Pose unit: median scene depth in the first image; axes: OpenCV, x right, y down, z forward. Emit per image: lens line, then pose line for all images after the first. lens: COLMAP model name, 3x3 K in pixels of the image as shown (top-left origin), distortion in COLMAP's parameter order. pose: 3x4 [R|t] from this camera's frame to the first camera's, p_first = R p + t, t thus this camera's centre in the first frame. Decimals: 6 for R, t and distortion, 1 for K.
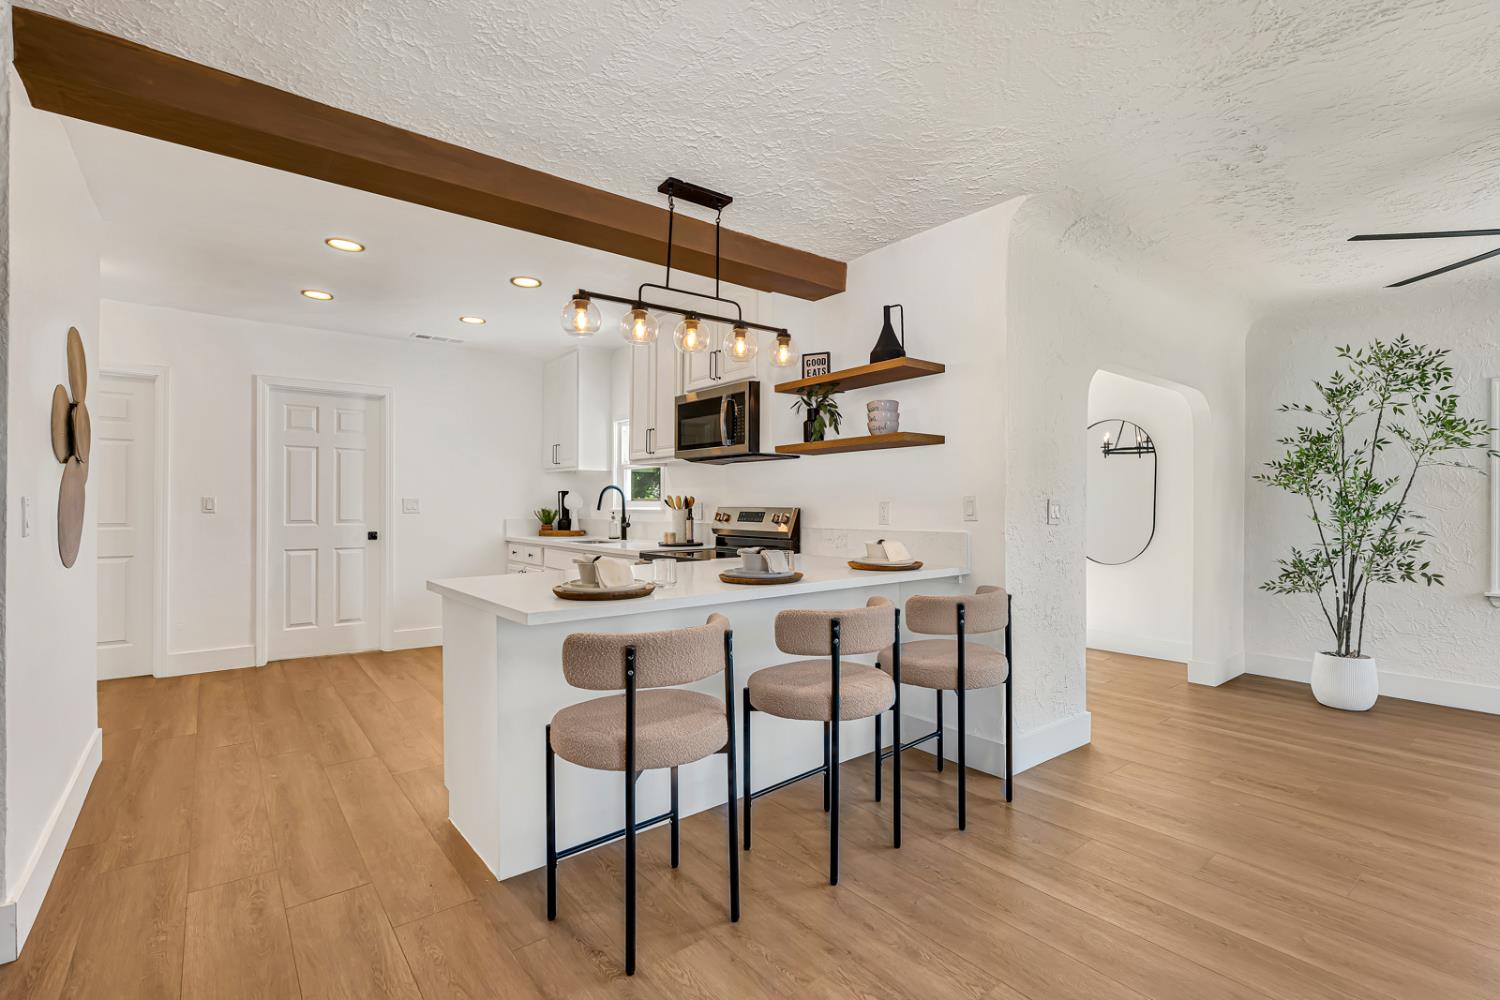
lens RADIAL K [[673.5, 0, 756.9], [0, 673.5, 504.7], [0, 0, 1]] dist [-0.001919, 0.000509]
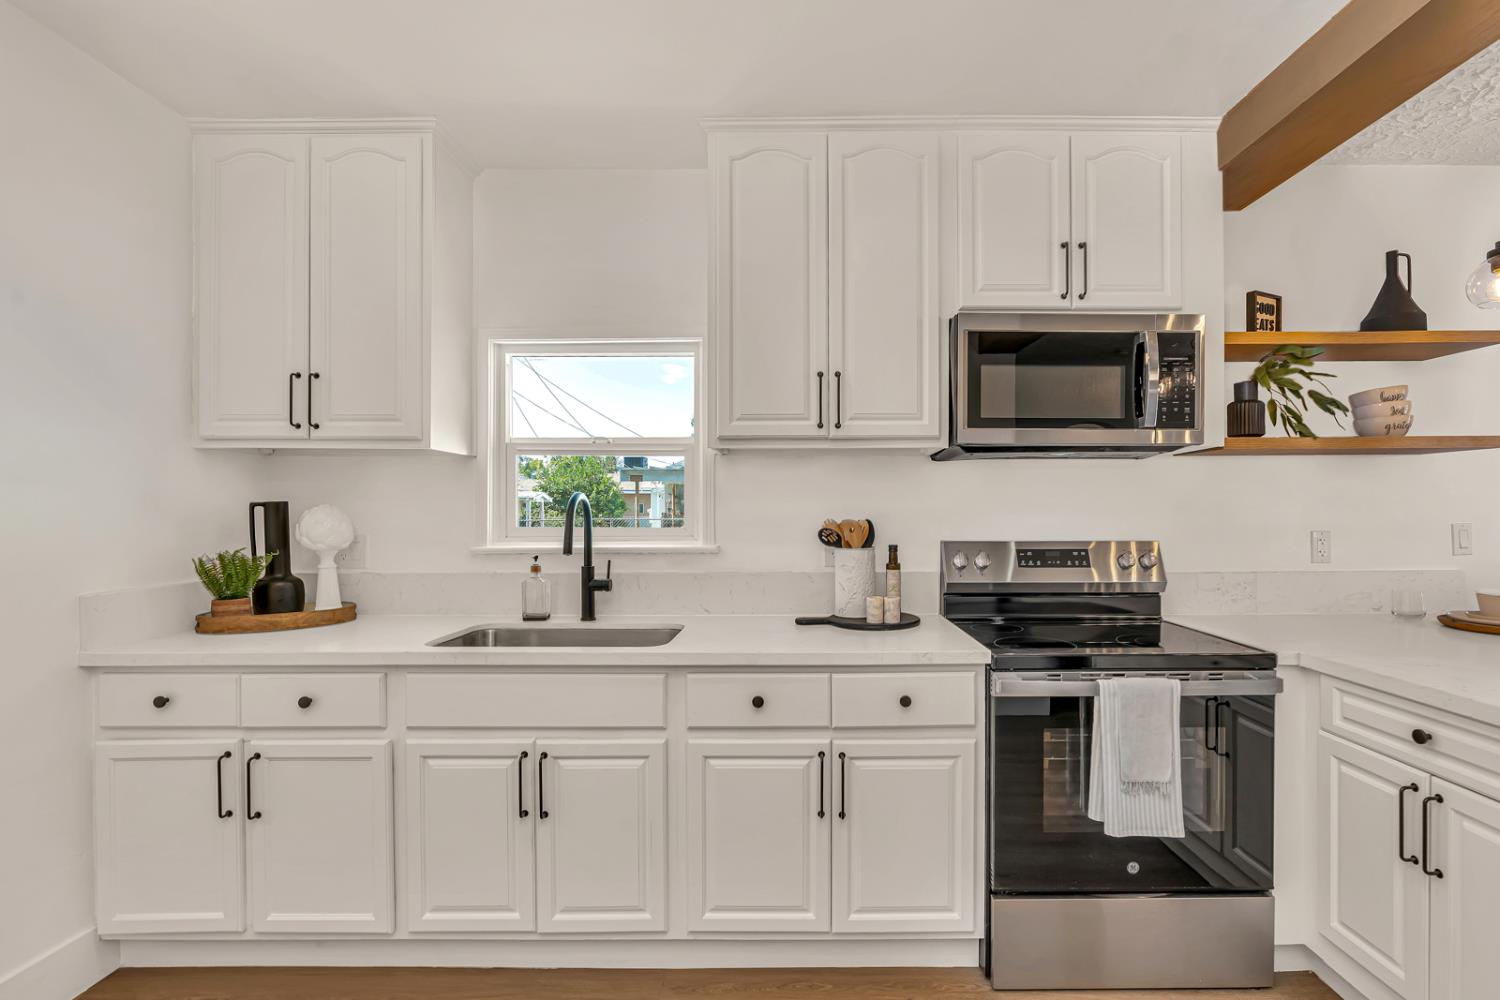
lens RADIAL K [[695.8, 0, 785.3], [0, 695.8, 519.3], [0, 0, 1]] dist [0.000748, 0.000323]
pose [[0.628774, -0.008670, 0.777539, -0.632744], [0.001463, 0.999949, 0.009967, -0.022291], [-0.777586, -0.005130, 0.628755, 0.860749]]
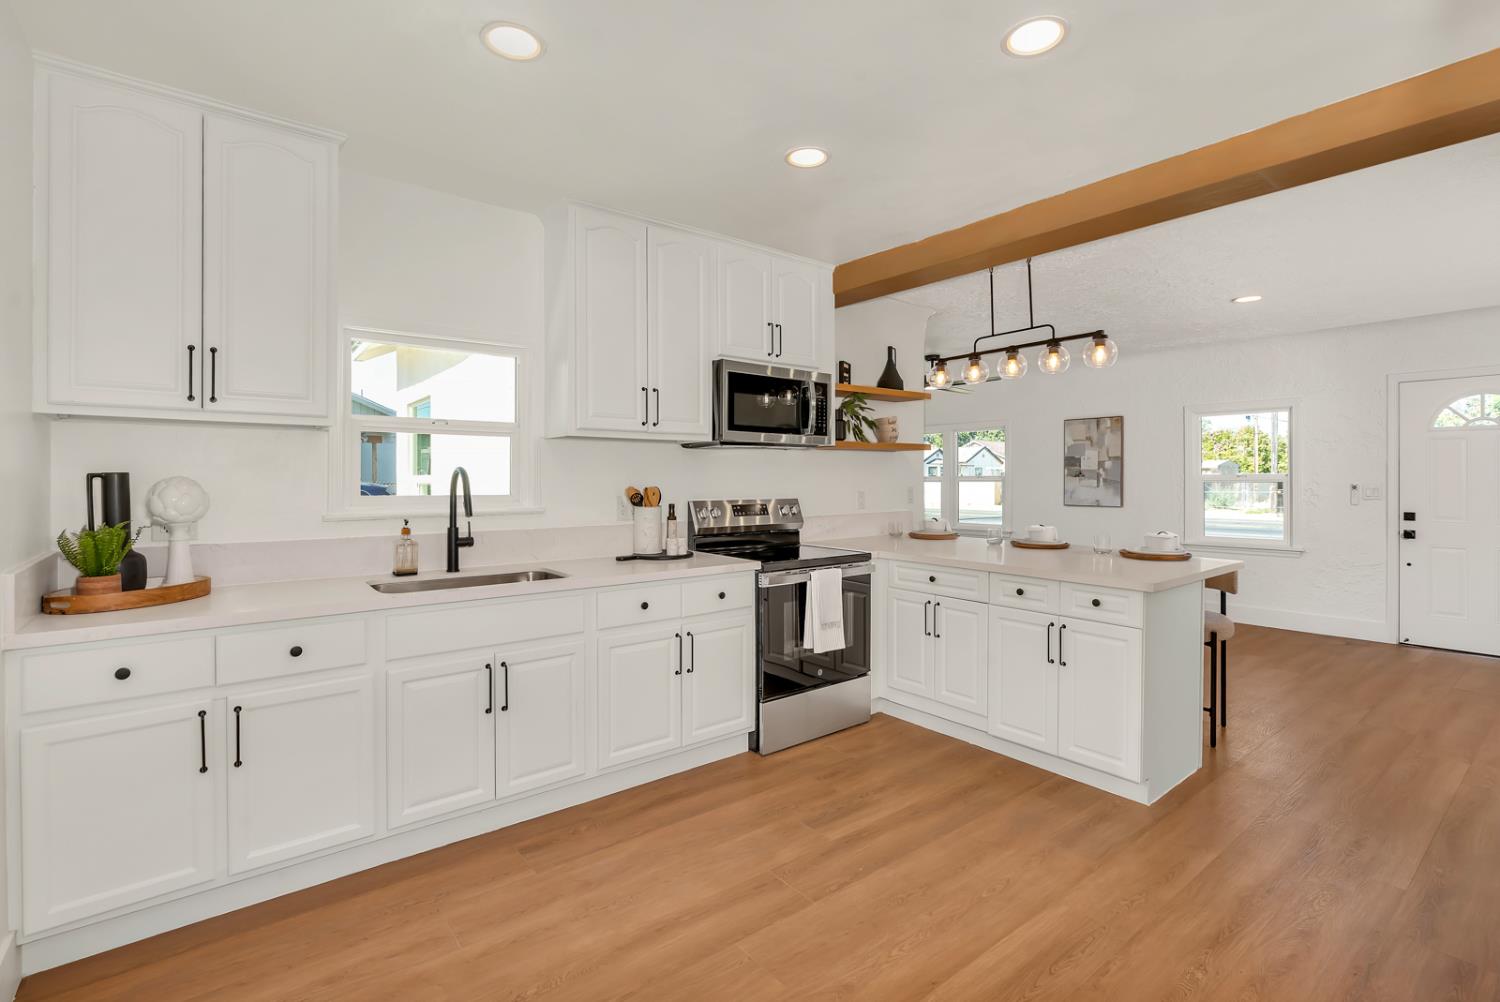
lens RADIAL K [[700.5, 0, 764.0], [0, 700.5, 481.9], [0, 0, 1]] dist [-0.000353, 0.000255]
pose [[-0.004240, -0.006888, 0.999967, -1.006198], [-0.000247, 0.999976, 0.006887, -0.028534], [-0.999991, -0.000218, -0.004241, 1.047500]]
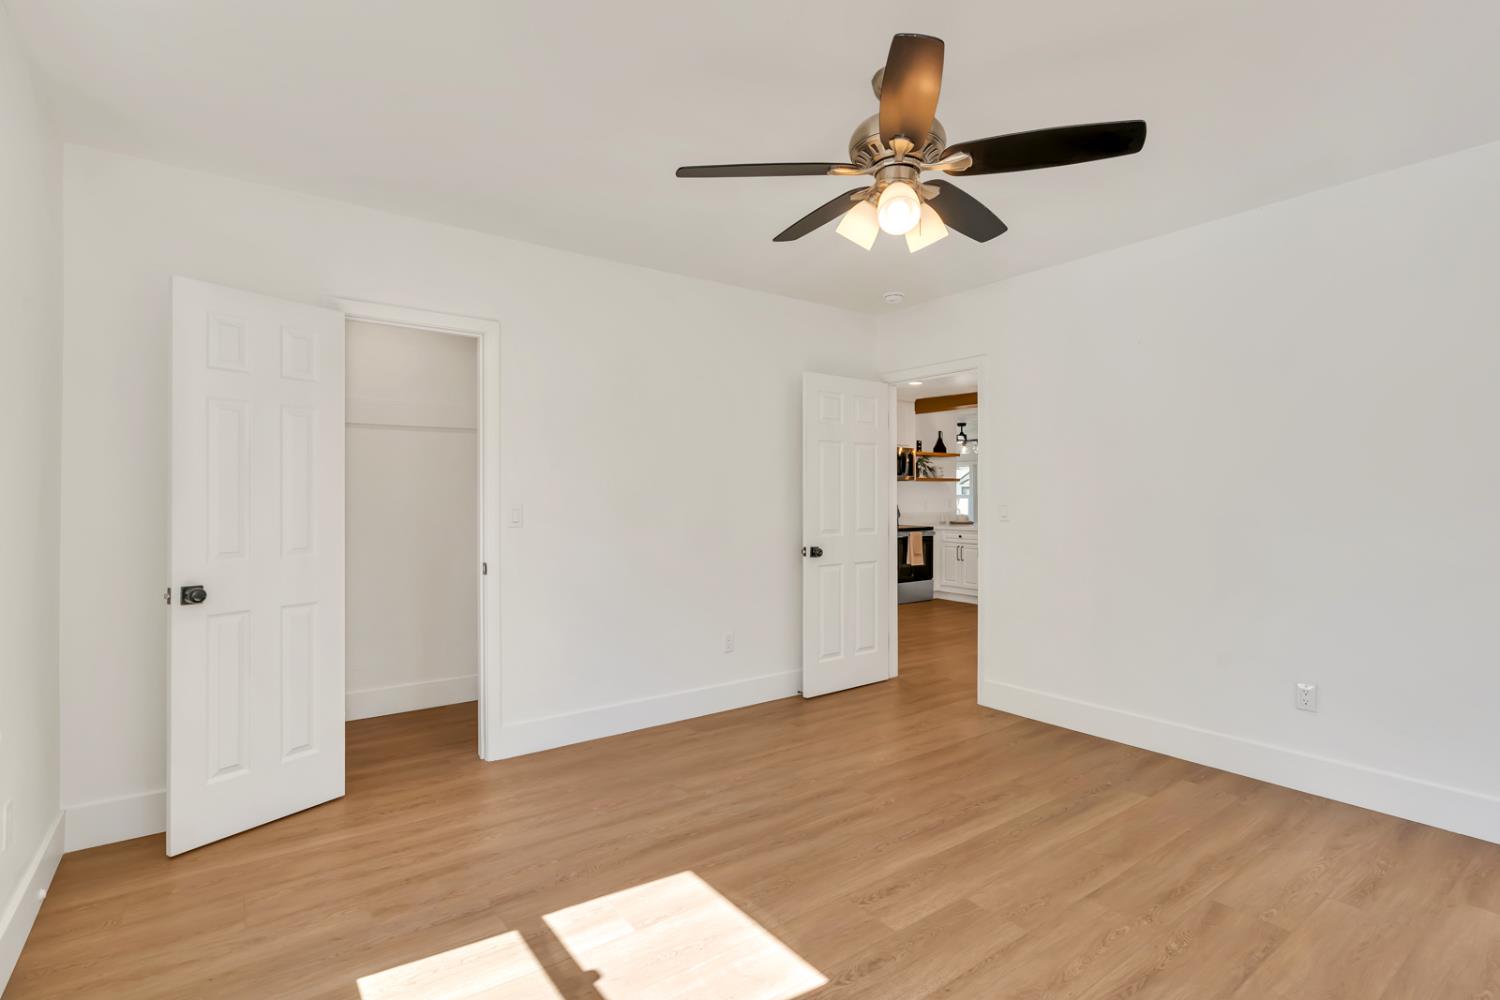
lens RADIAL K [[726.8, 0, 750.0], [0, 726.8, 500.0], [0, 0, 1]] dist [0.001141, 0.000397]
pose [[0.049484, -0.004014, 0.998767, -2.362992], [0.001319, 0.999991, 0.003954, -0.020034], [-0.998774, 0.001121, 0.049489, 1.359960]]
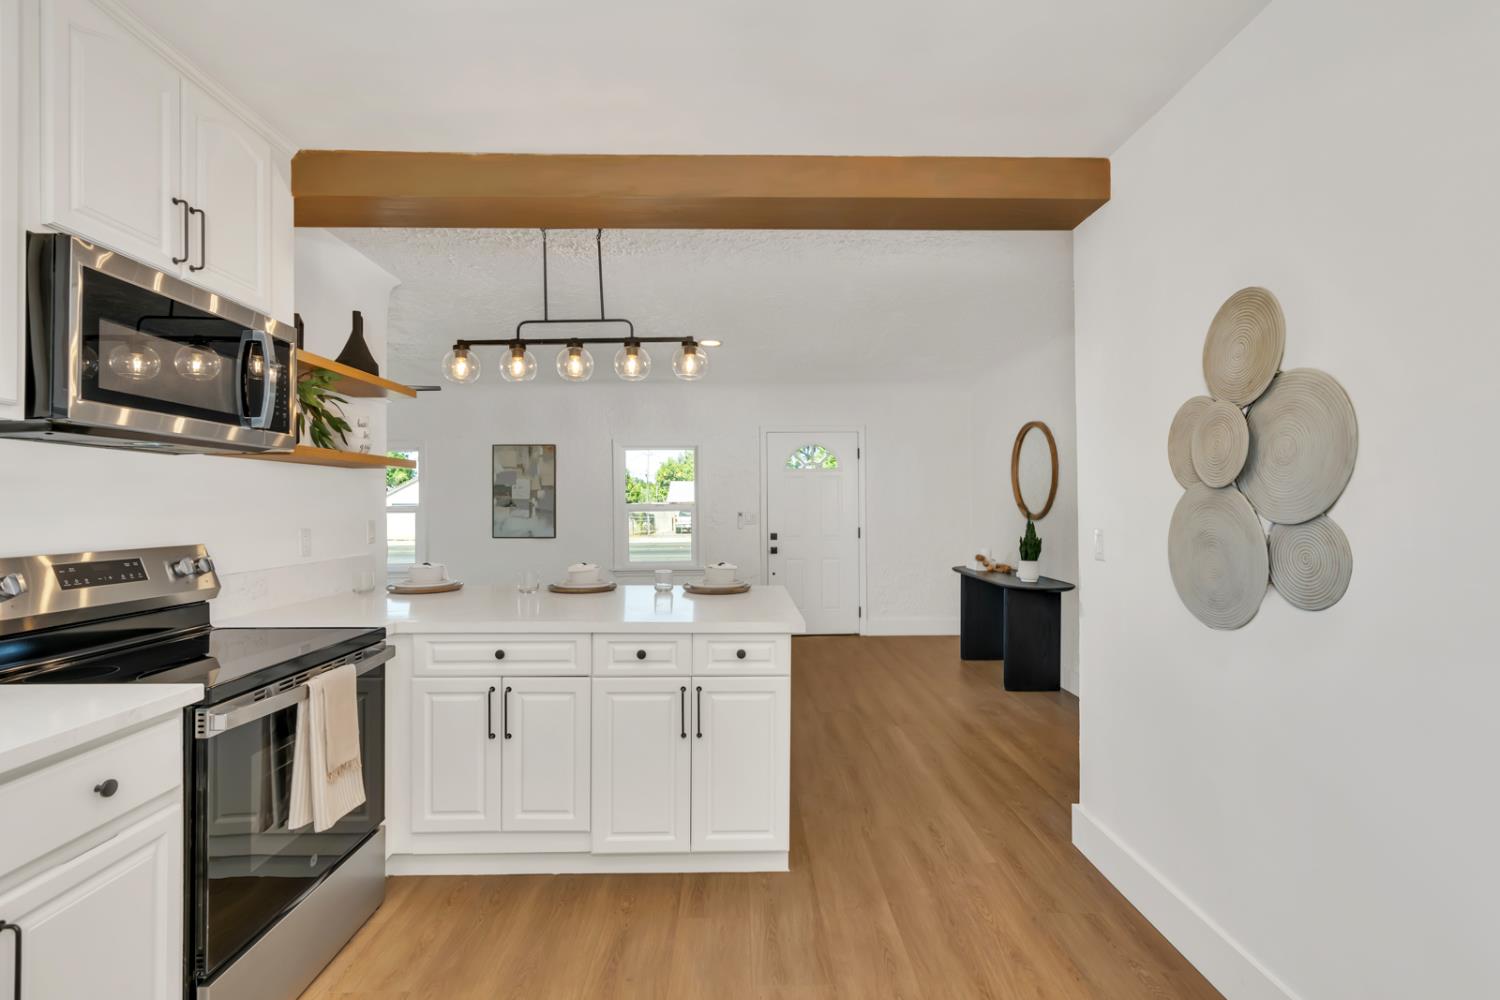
lens RADIAL K [[673.5, 0, 756.9], [0, 673.5, 504.7], [0, 0, 1]] dist [-0.001919, 0.000509]
pose [[-0.792741, 0.005332, 0.609536, -0.650607], [0.003597, 0.999985, -0.004069, -0.025379], [-0.609548, -0.001033, -0.792748, 1.156504]]
